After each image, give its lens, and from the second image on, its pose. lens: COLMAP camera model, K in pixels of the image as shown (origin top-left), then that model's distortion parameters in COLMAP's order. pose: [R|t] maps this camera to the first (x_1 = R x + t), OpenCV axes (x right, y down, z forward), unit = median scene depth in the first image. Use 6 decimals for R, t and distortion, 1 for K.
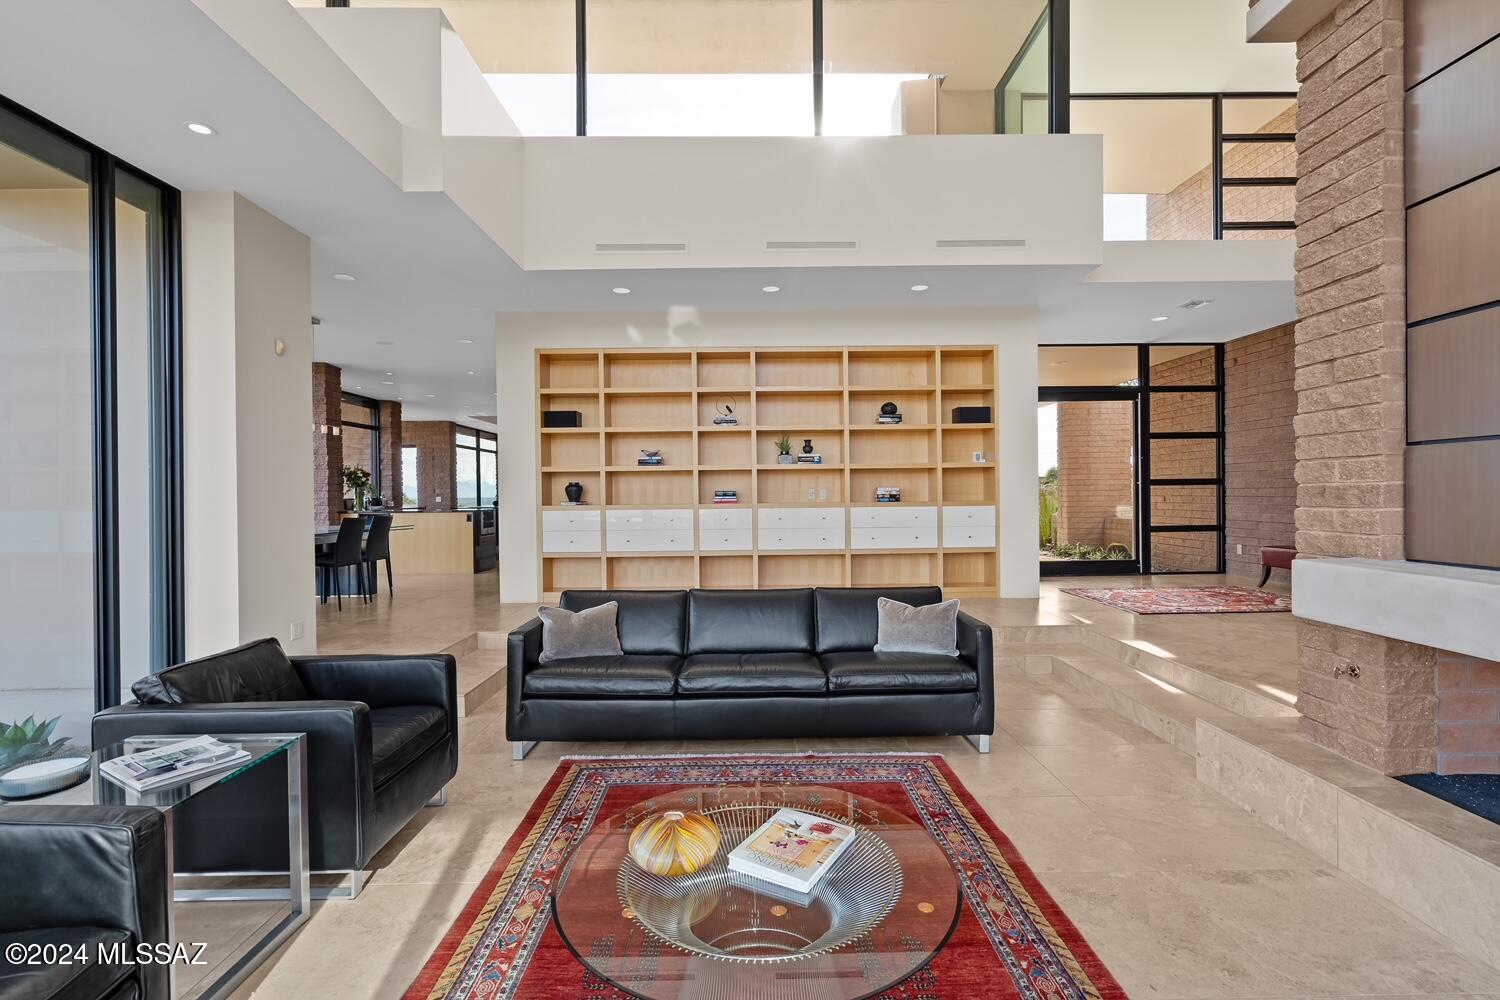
lens RADIAL K [[676.6, 0, 747.0], [0, 676.6, 497.2], [0, 0, 1]] dist [0.002216, -0.000021]
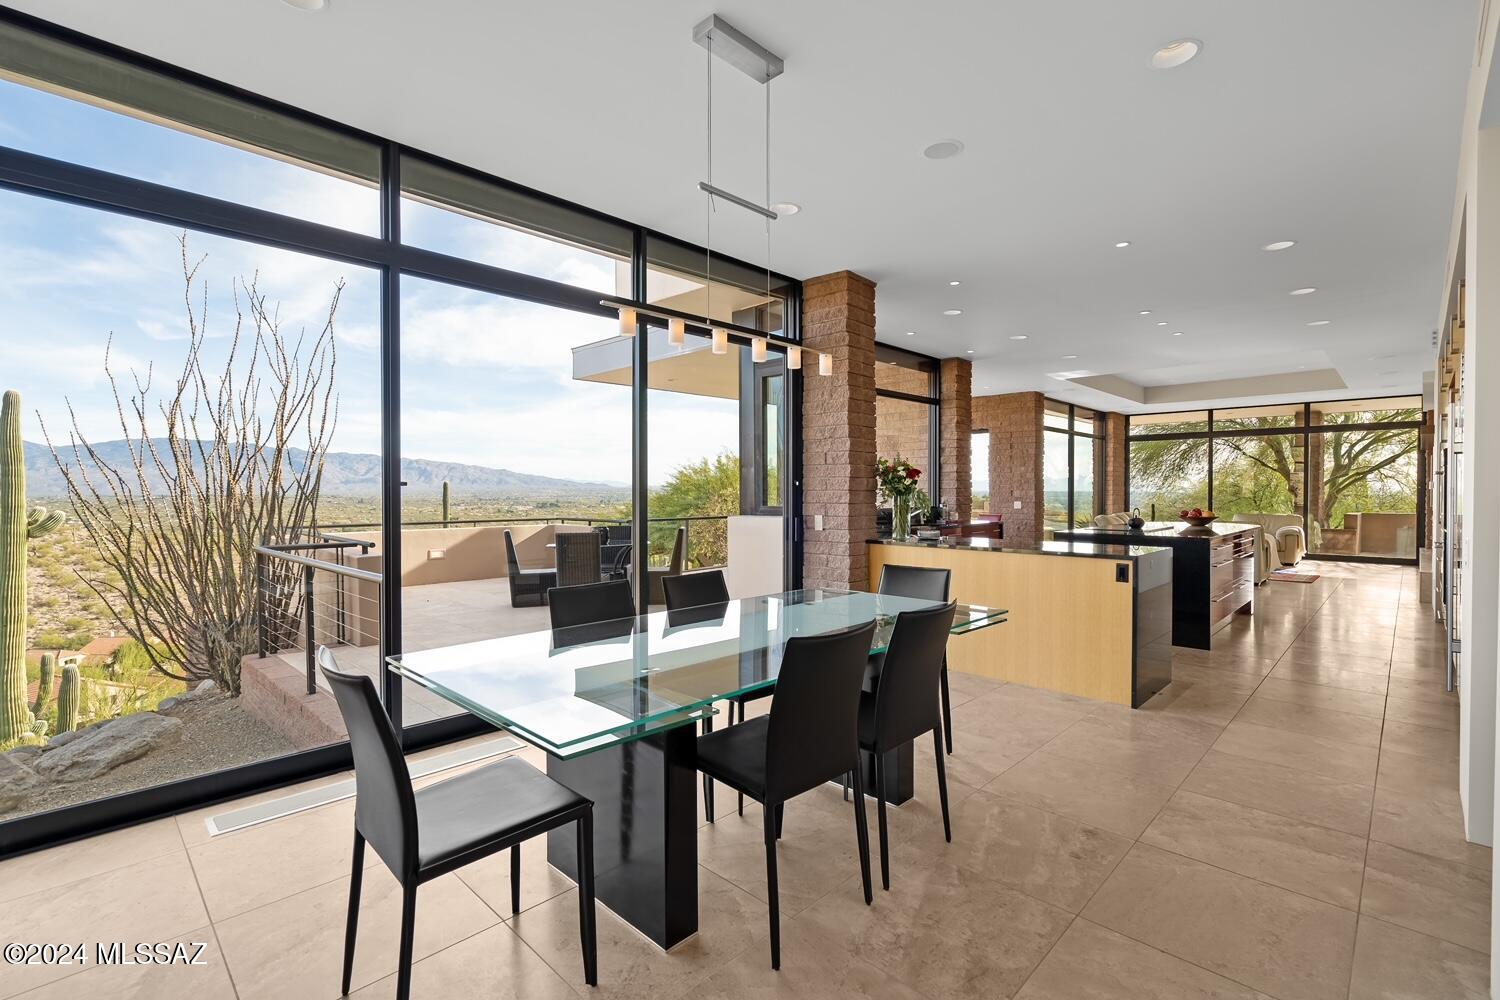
lens RADIAL K [[676.6, 0, 755.9], [0, 676.6, 501.4], [0, 0, 1]] dist [0.002216, -0.000021]
pose [[0.715370, 0.019301, -0.698480, -0.274135], [-0.008575, 0.999786, 0.018844, -0.019665], [0.698694, -0.007491, 0.715382, 0.526851]]
